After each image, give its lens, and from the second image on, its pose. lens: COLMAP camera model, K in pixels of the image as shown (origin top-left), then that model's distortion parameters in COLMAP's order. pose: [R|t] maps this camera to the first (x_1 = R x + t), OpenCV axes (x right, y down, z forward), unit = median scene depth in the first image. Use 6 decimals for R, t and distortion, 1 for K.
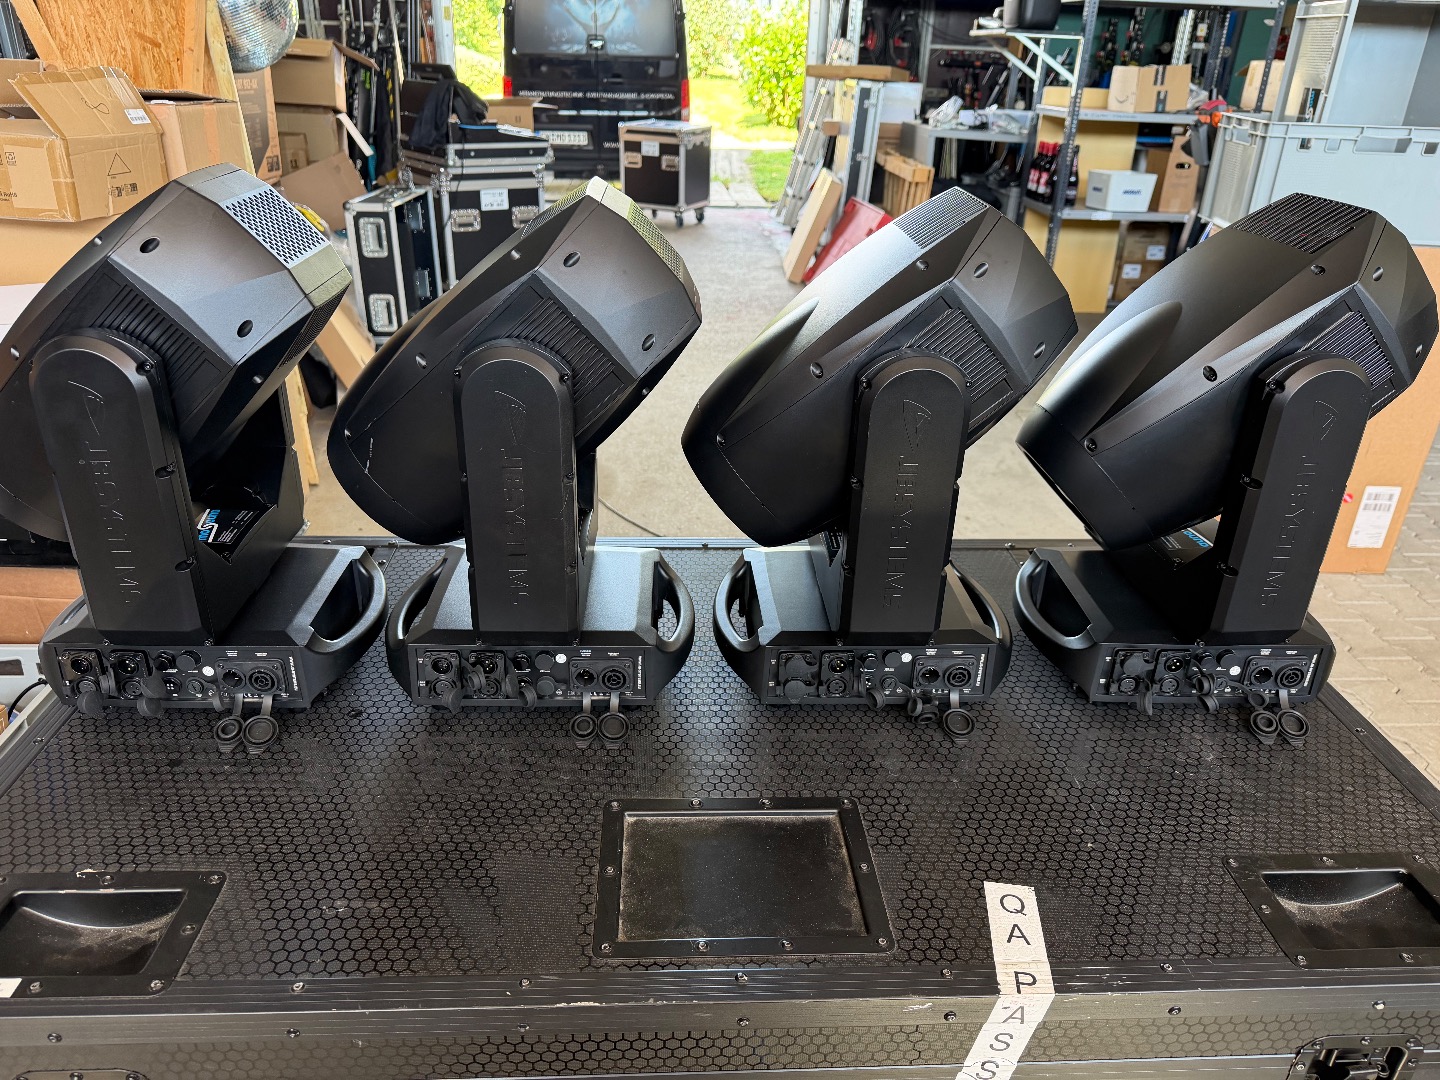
lens RADIAL K [[1025.8, 0, 723.1], [0, 1025.8, 546.6], [0, 0, 1]] dist [0.011304, -0.017290]
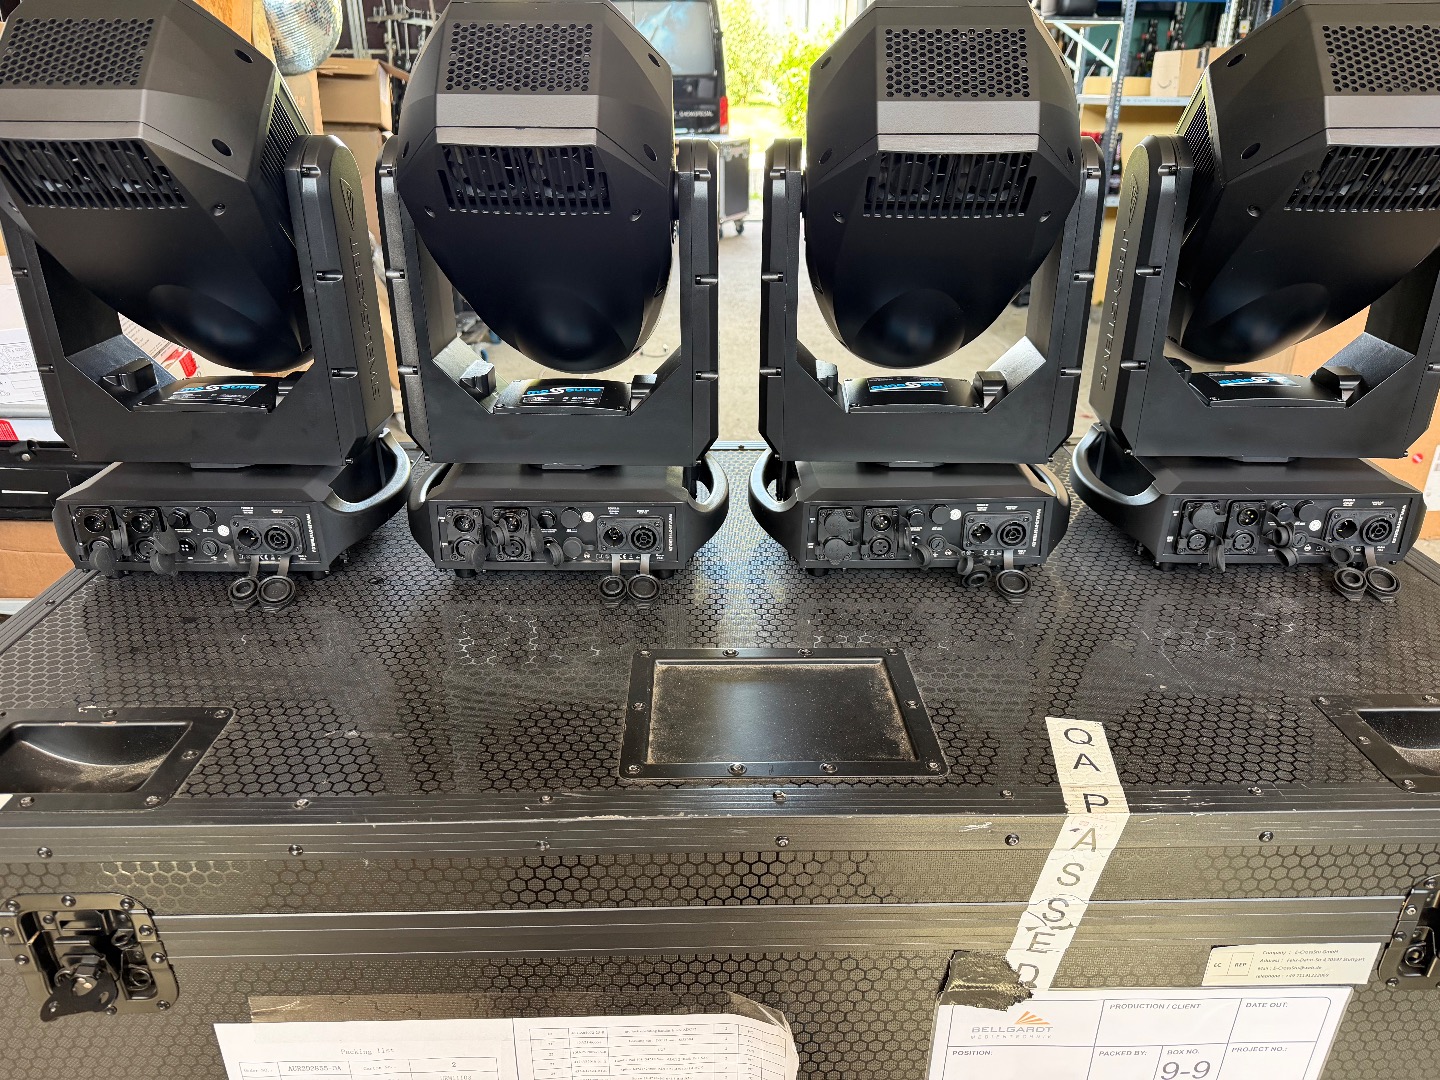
lens RADIAL K [[1025.8, 0, 723.4], [0, 1025.8, 541.6], [0, 0, 1]] dist [0.011304, -0.017290]
pose [[0.998983, -0.013325, -0.043082, 0.007082], [0.011876, 0.999361, -0.033715, 0.159145], [0.043503, 0.033169, 0.998503, 0.056794]]
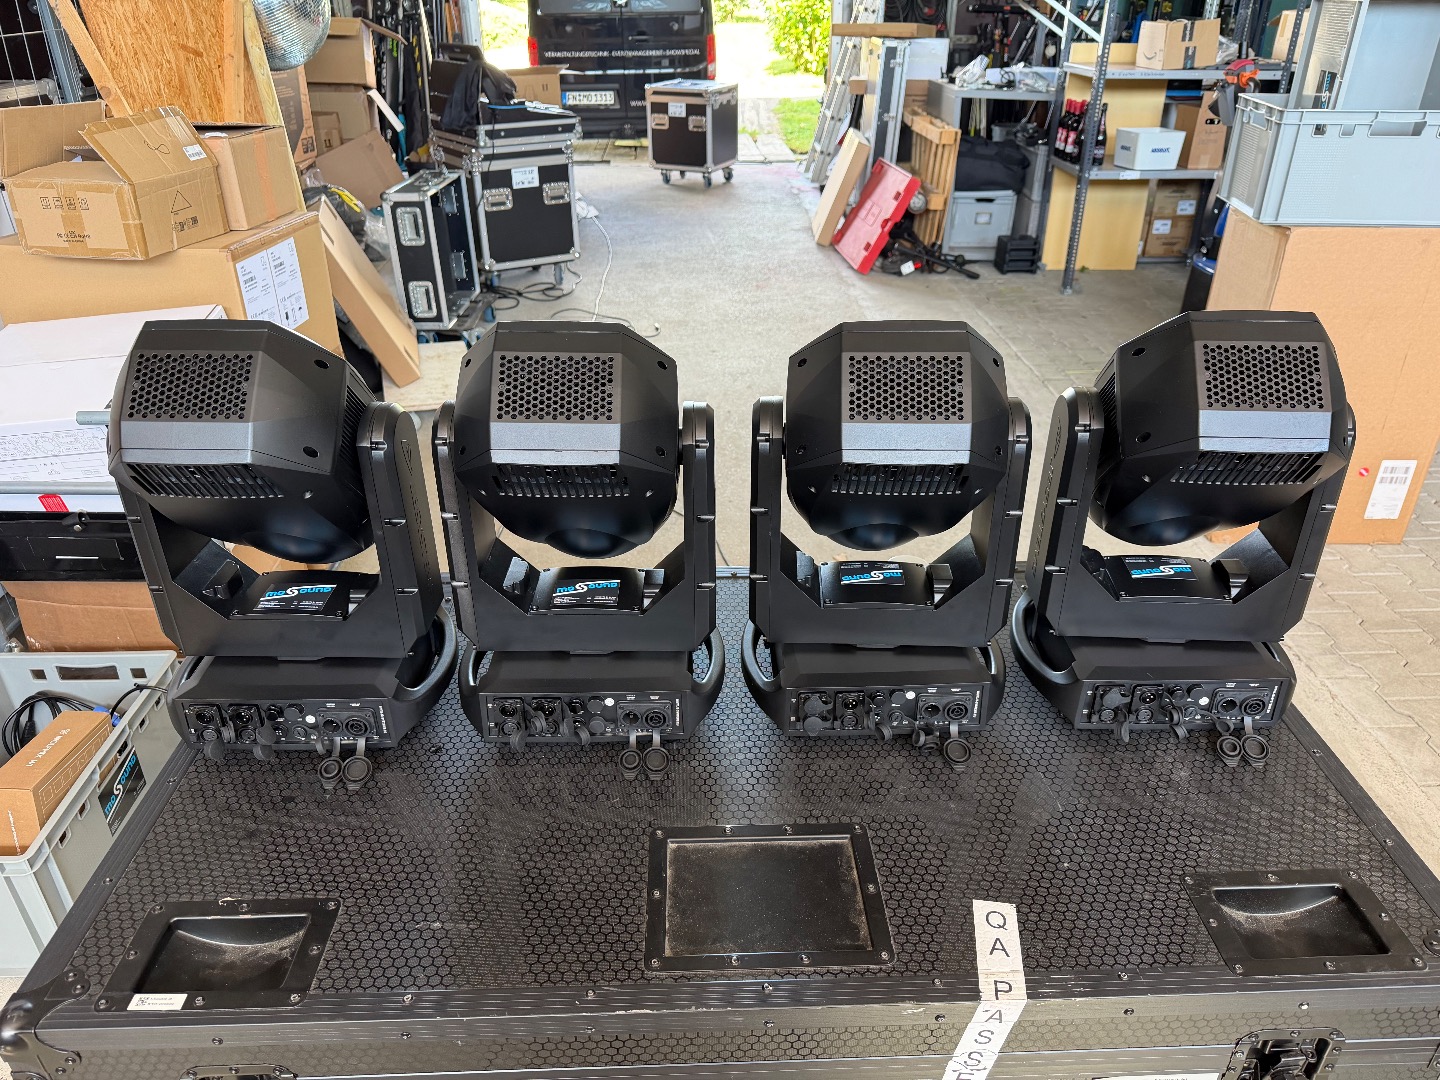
lens RADIAL K [[1025.8, 0, 726.3], [0, 1025.8, 540.8], [0, 0, 1]] dist [0.011304, -0.017290]
pose [[0.999247, -0.020042, -0.033218, 0.014708], [0.021613, 0.998632, 0.047615, -0.119496], [0.032219, -0.048297, 0.998313, -0.135424]]
